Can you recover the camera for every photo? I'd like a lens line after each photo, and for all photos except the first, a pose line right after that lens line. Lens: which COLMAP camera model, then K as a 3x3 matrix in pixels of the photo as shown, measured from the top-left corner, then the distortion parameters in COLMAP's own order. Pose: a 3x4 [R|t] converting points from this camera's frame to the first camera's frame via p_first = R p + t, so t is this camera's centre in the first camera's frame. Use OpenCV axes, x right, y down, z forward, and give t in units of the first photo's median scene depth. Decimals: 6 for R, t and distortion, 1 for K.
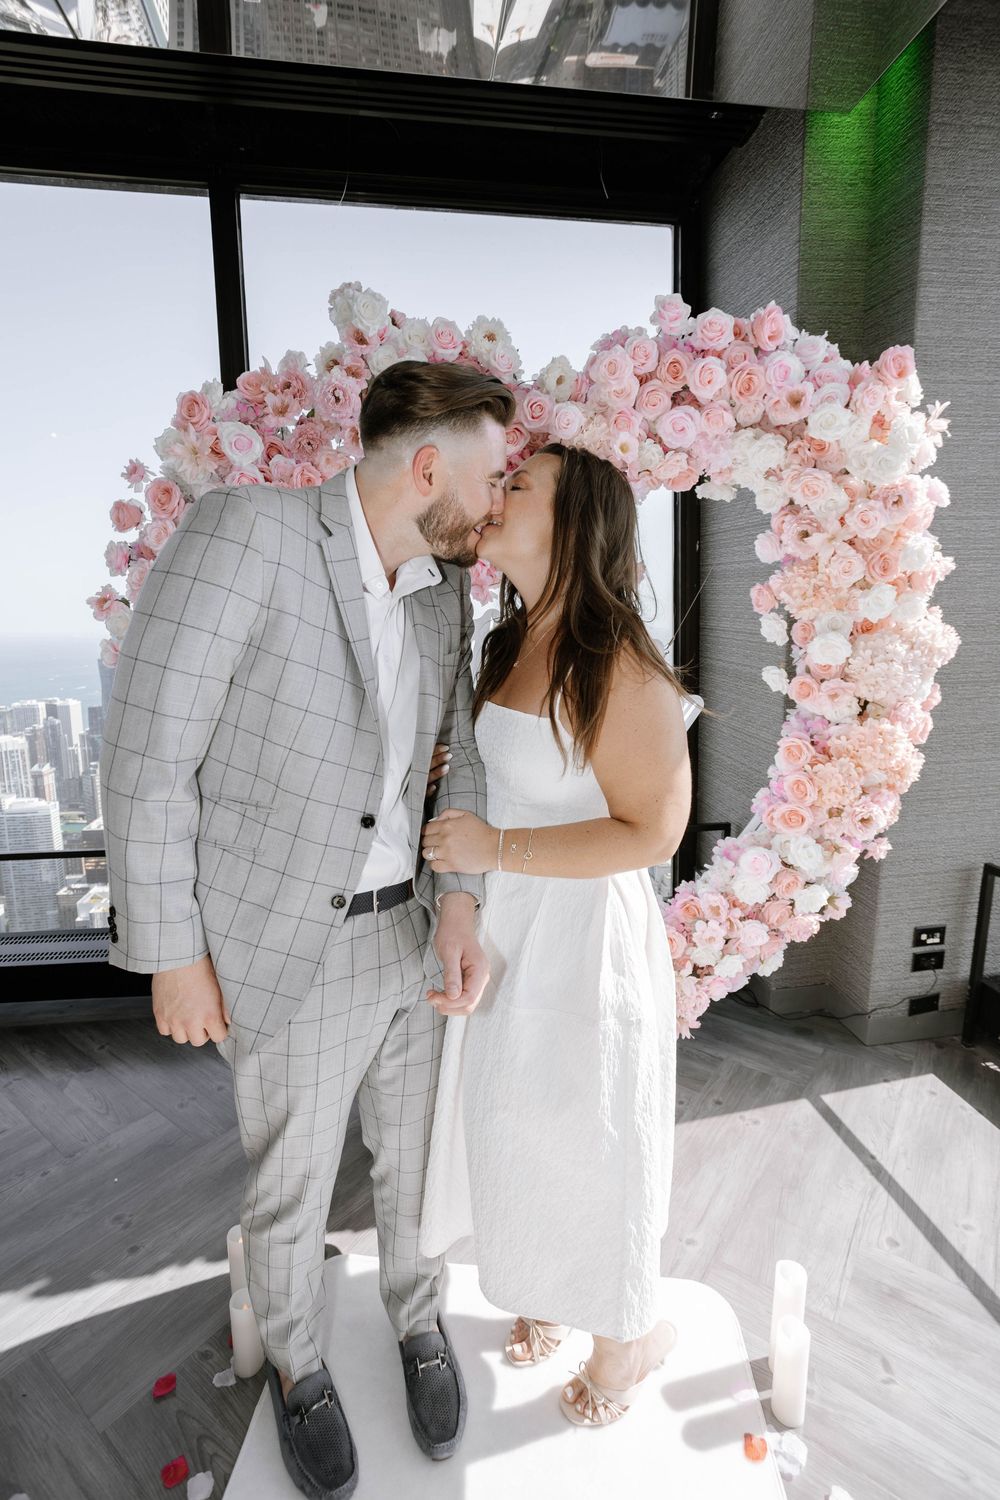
lens RADIAL K [[725.8, 0, 477.9], [0, 725.8, 744.5], [0, 0, 1]] dist [-0.000031, 0.009679]
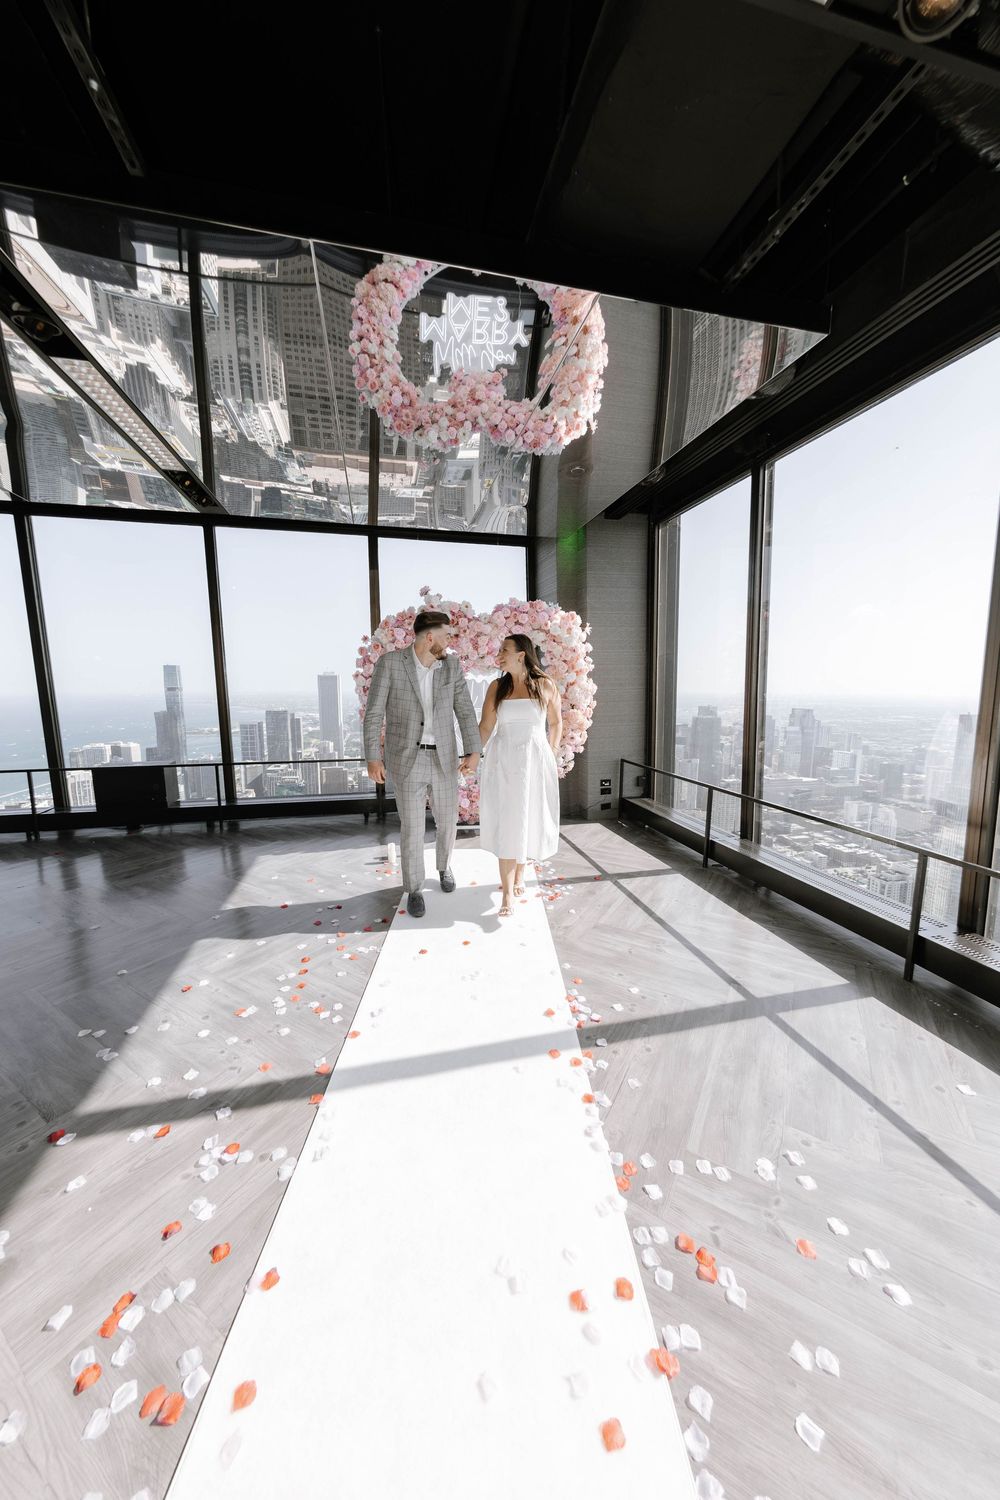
lens RADIAL K [[541.1, 0, 503.0], [0, 541.1, 737.5], [0, 0, 1]] dist [0.001123, -0.000082]
pose [[0.993324, -0.001808, 0.115342, -0.104964], [0.010508, 0.997139, -0.074859, 0.287877], [-0.114877, 0.075571, 0.990501, -1.536645]]
